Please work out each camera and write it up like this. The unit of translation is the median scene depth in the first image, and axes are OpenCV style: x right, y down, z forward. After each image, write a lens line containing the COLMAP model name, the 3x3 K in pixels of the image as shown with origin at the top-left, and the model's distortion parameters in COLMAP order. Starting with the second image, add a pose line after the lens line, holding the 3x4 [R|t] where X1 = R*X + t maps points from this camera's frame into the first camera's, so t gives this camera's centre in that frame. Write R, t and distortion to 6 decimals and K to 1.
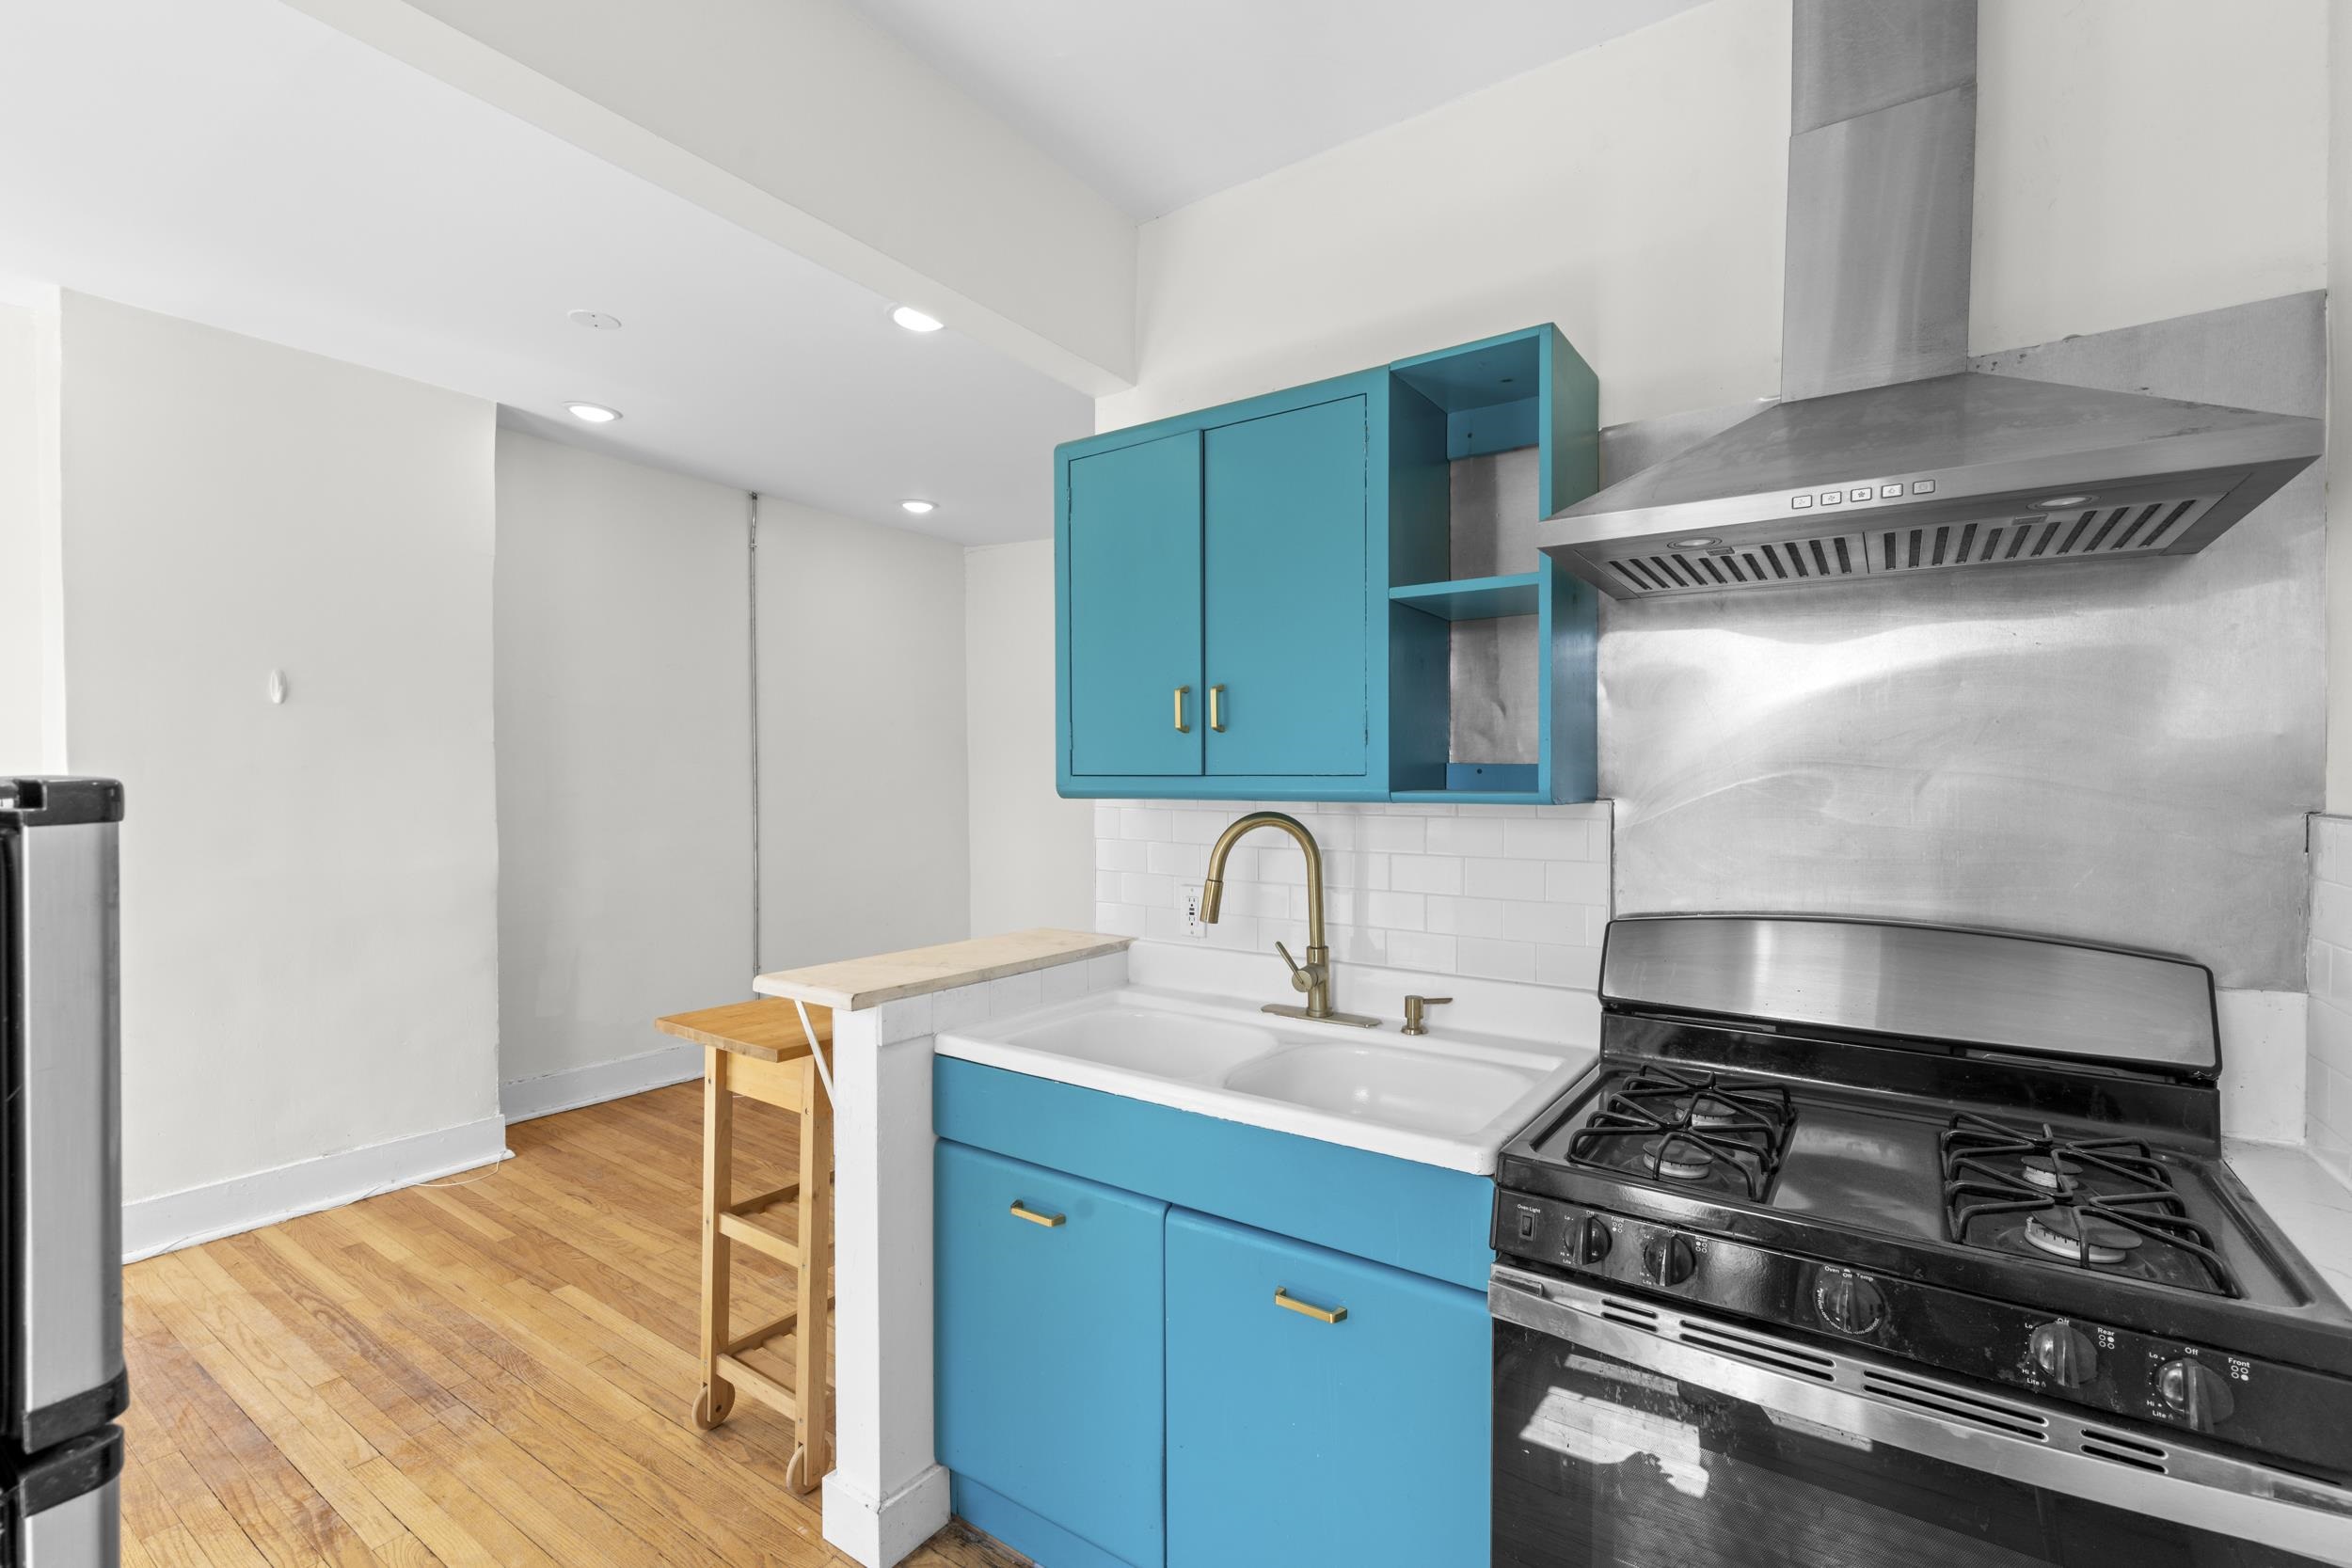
lens RADIAL K [[1053.3, 0, 1180.1], [0, 1053.3, 777.6], [0, 0, 1]] dist [0.008009, -0.001006]
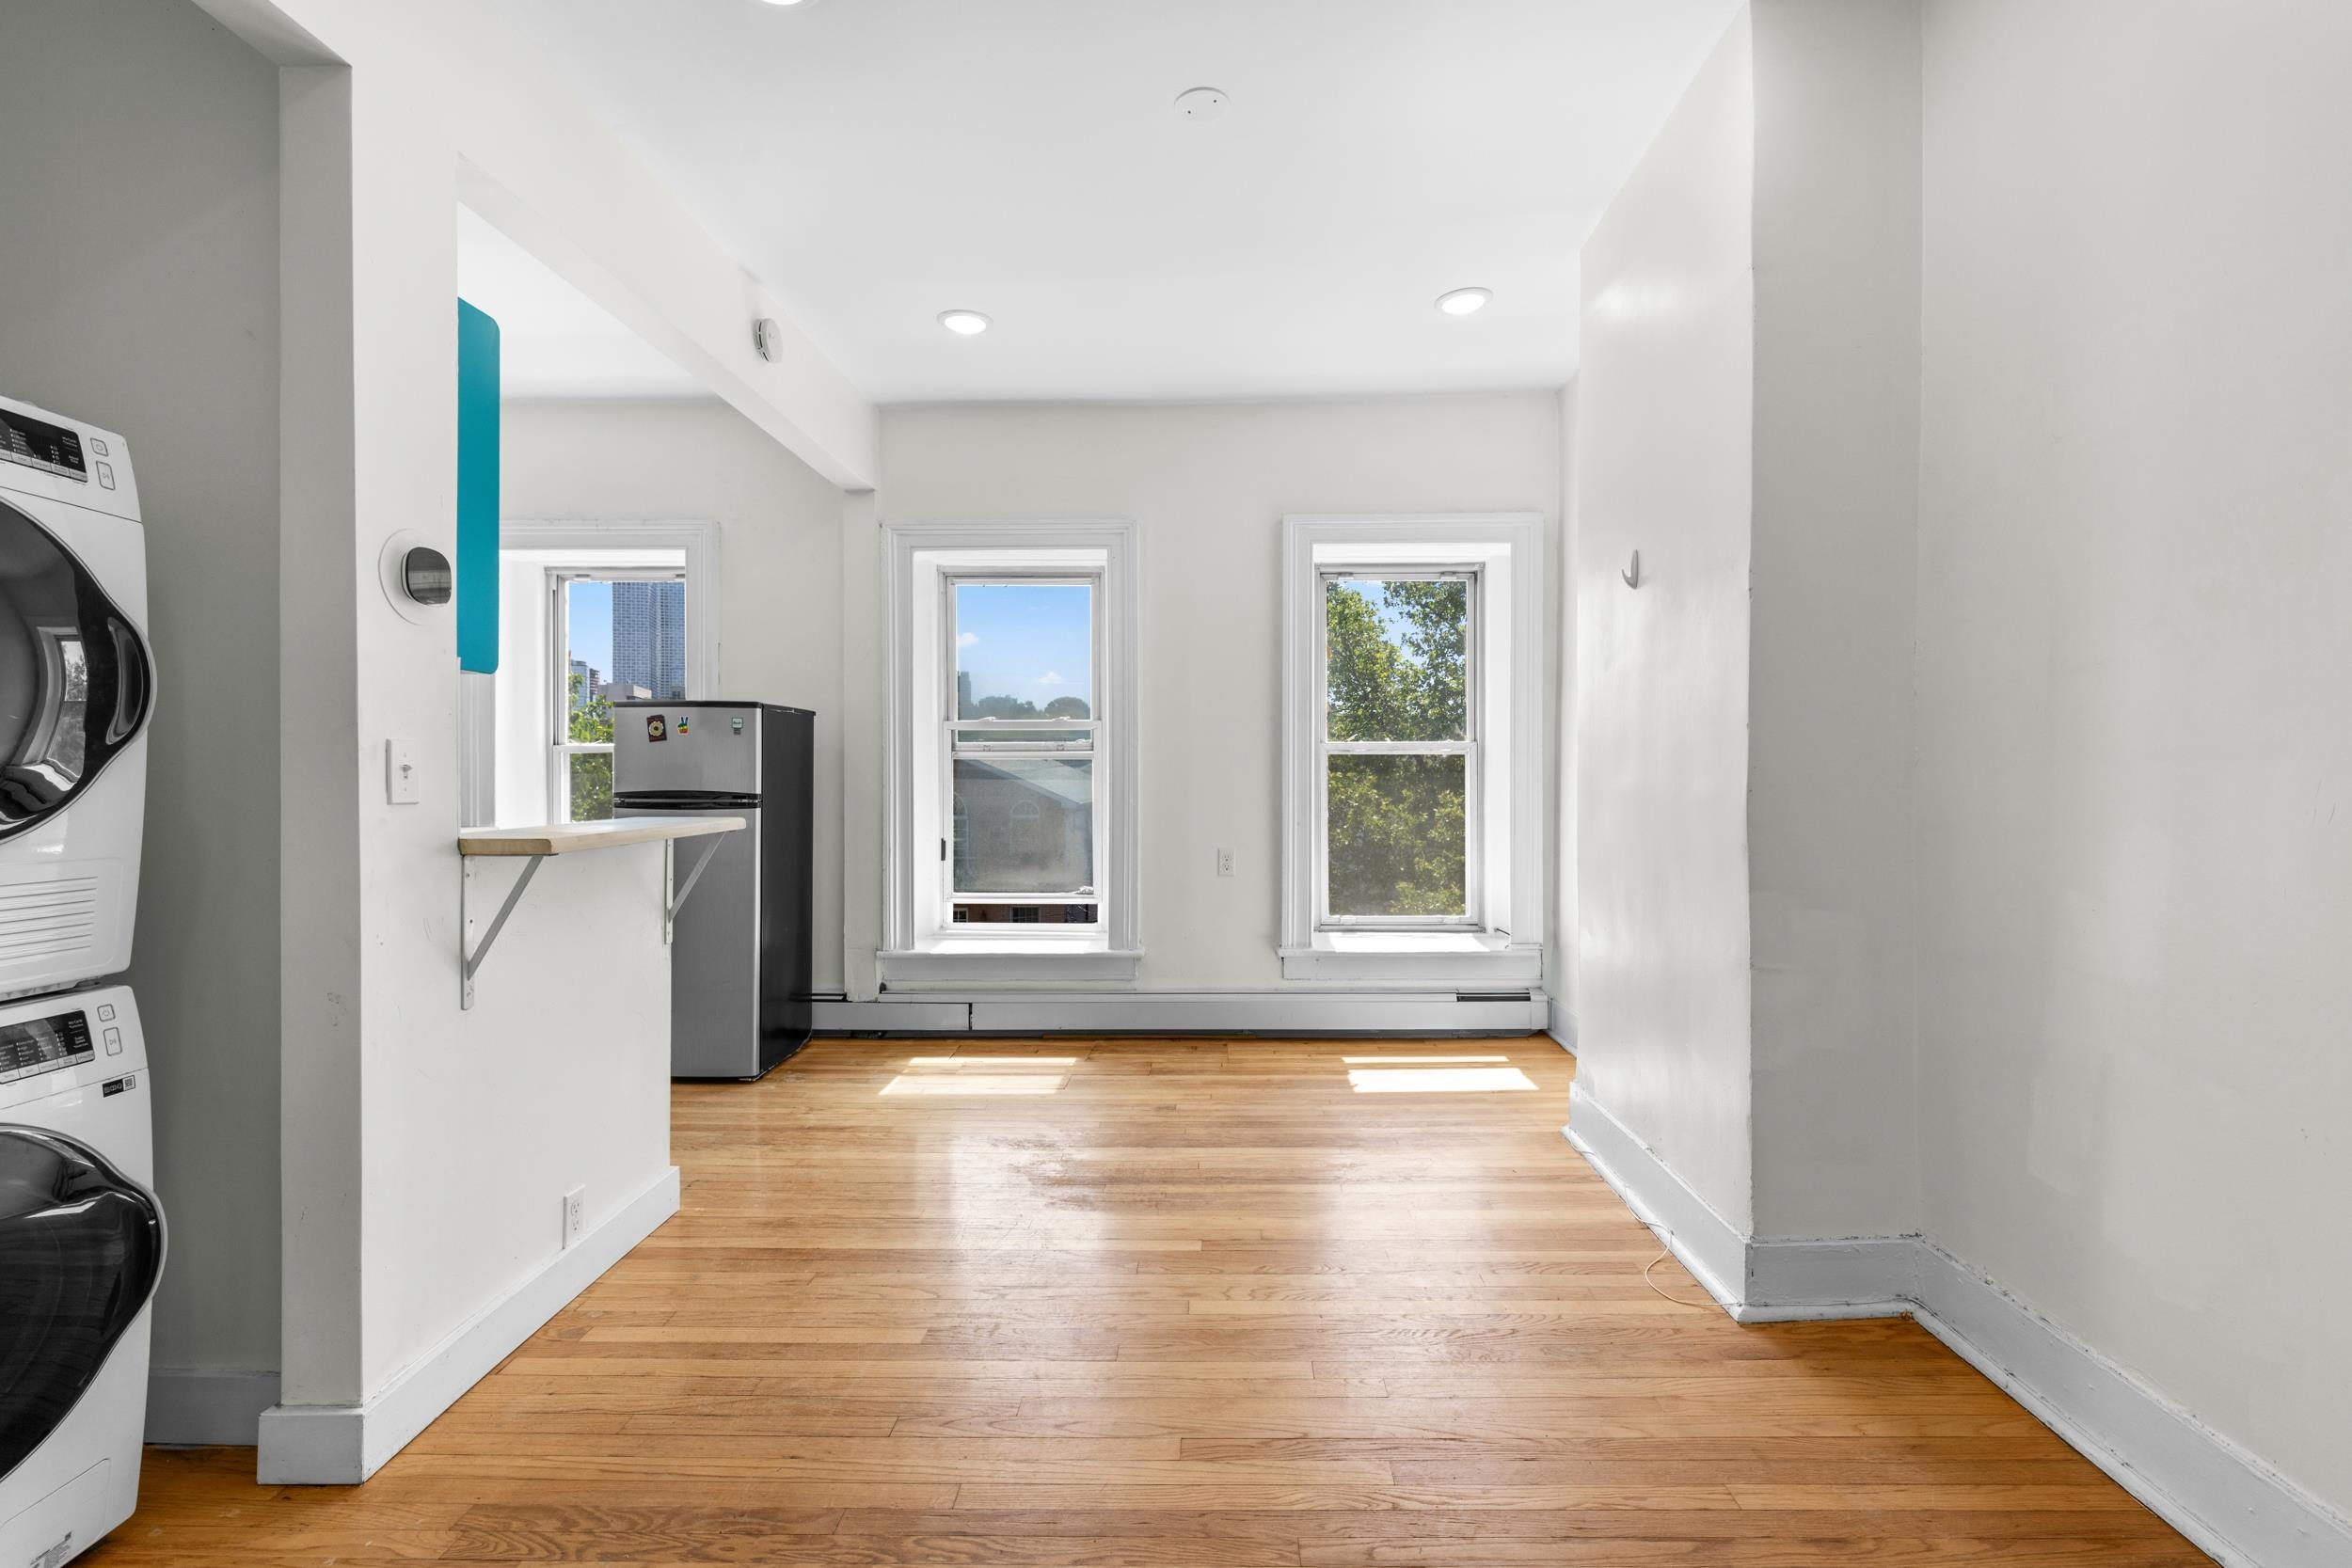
lens RADIAL K [[1053.3, 0, 1178.6], [0, 1053.3, 772.6], [0, 0, 1]] dist [0.008009, -0.001006]
pose [[-0.844545, 0.001700, -0.535482, -0.139363], [-0.002670, 0.999969, 0.007387, 0.115555], [0.535478, 0.007668, -0.844514, 2.429330]]
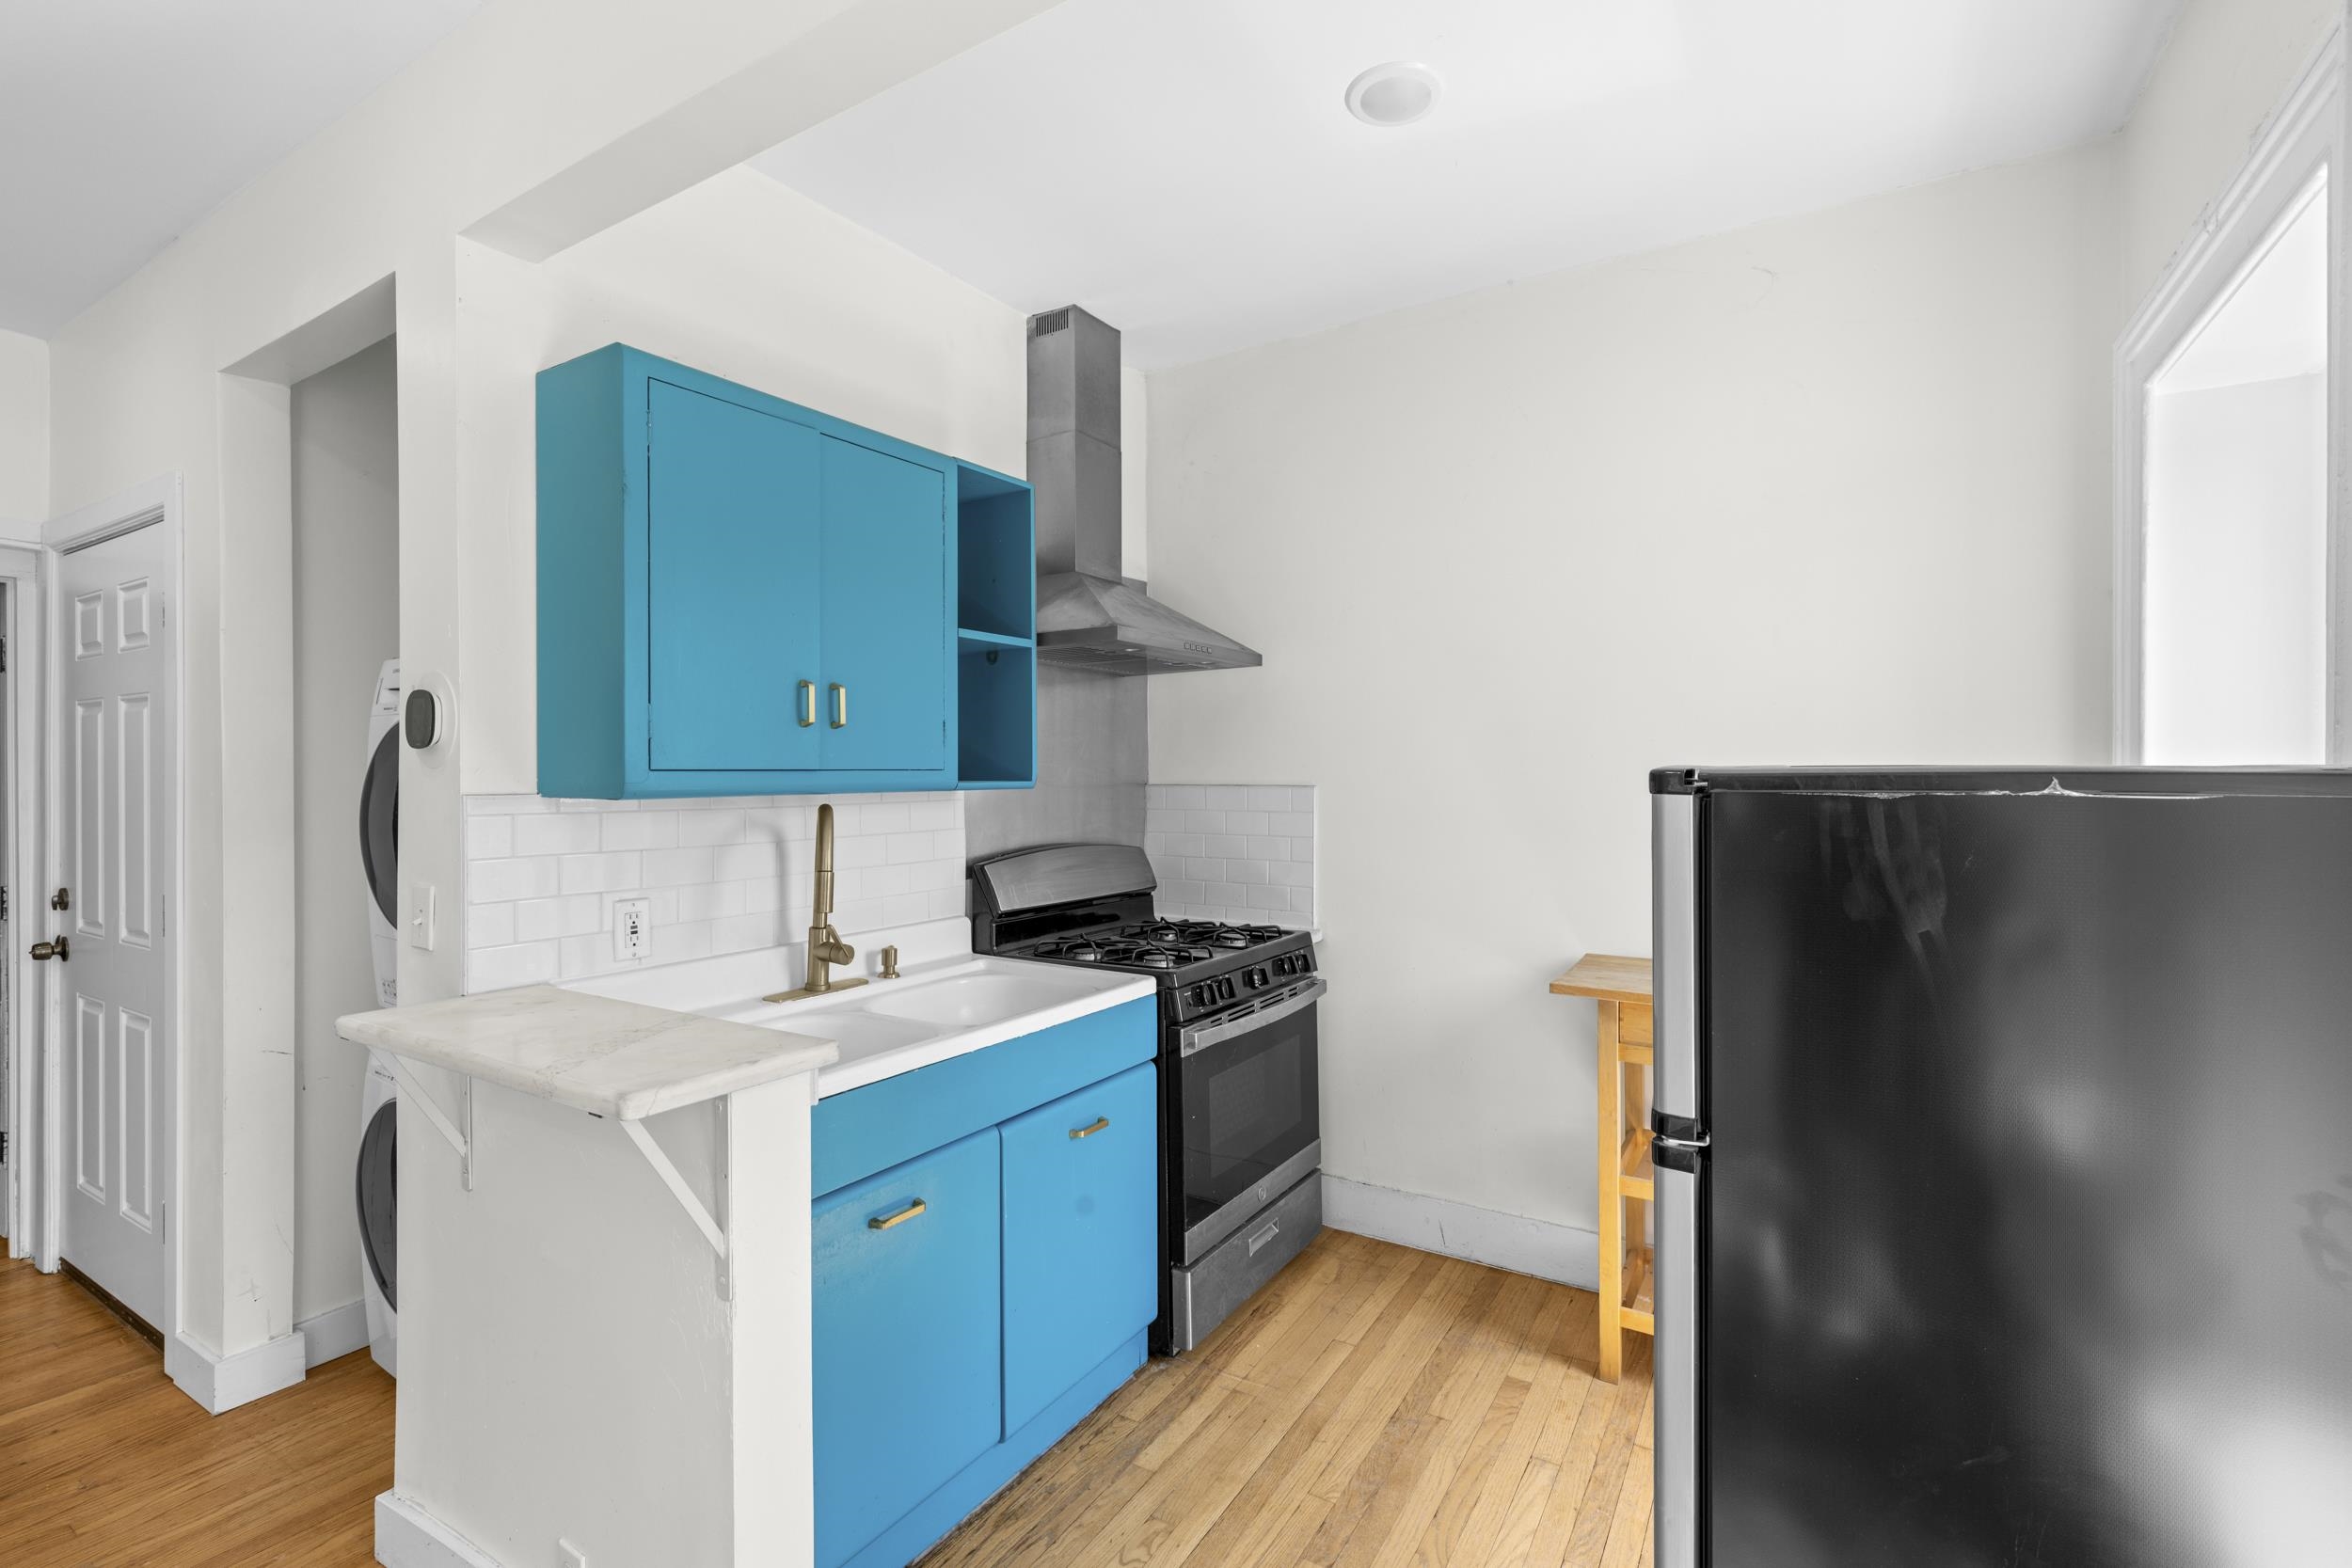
lens RADIAL K [[1053.3, 0, 1178.0], [0, 1053.3, 779.1], [0, 0, 1]] dist [0.008009, -0.001006]
pose [[-0.040479, -0.005061, 0.999168, -1.002660], [0.008152, 0.999952, 0.005395, 0.004543], [-0.999147, 0.008364, -0.040435, 0.693388]]
